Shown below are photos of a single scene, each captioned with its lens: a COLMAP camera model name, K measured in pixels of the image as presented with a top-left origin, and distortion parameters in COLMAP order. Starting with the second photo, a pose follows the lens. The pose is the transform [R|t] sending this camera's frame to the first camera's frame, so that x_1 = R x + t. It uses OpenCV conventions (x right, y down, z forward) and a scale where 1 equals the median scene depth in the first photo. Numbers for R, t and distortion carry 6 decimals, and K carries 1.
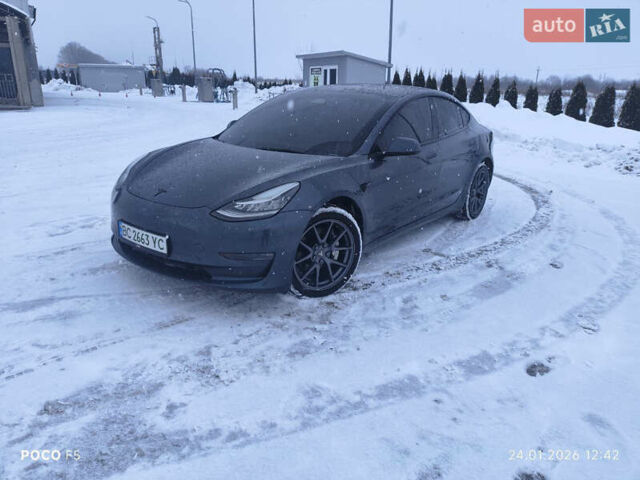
lens RADIAL K [[469.0, 0, 322.1], [0, 469.0, 222.3], [0, 0, 1]] dist [0.048852, -0.055226]
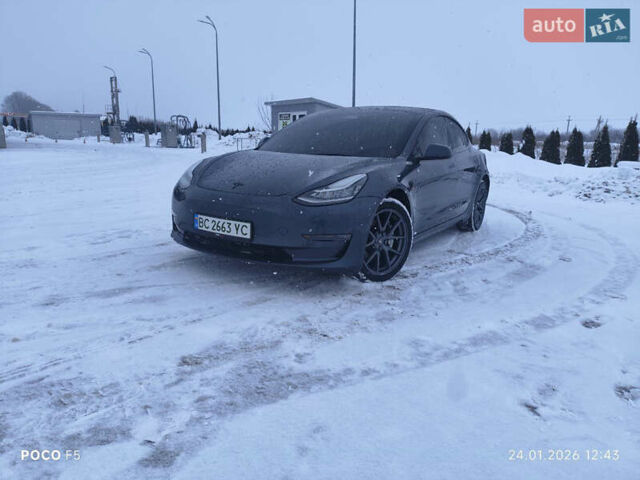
lens RADIAL K [[469.0, 0, 322.1], [0, 469.0, 222.3], [0, 0, 1]] dist [0.048852, -0.055226]
pose [[0.993818, -0.013285, 0.110221, -0.259583], [0.025154, 0.993940, -0.107011, 0.136757], [-0.108131, 0.109122, 0.988130, -0.080720]]
